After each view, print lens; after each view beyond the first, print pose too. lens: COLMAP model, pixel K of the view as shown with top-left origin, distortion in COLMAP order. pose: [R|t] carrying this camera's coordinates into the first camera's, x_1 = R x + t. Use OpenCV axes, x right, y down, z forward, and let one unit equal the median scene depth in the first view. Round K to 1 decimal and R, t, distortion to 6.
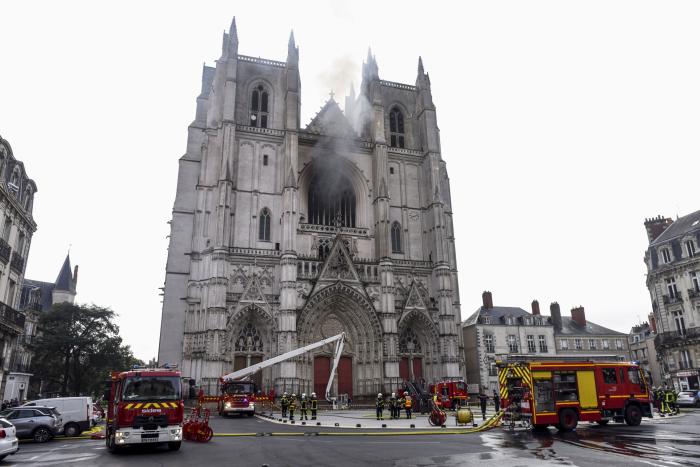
lens RADIAL K [[518.8, 0, 360.7], [0, 518.8, 232.7], [0, 0, 1]] dist [-0.046268, -0.000305]
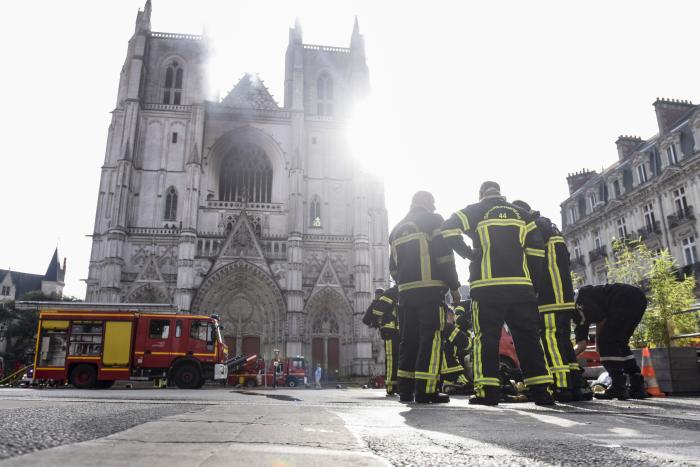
lens RADIAL K [[528.3, 0, 349.5], [0, 528.3, 254.5], [0, 0, 1]] dist [-0.055097, -0.000068]
pose [[0.987457, -0.032270, -0.154557, 0.298994], [0.040995, 0.997721, 0.053596, 0.041529], [0.152475, -0.059260, 0.986529, 0.071358]]
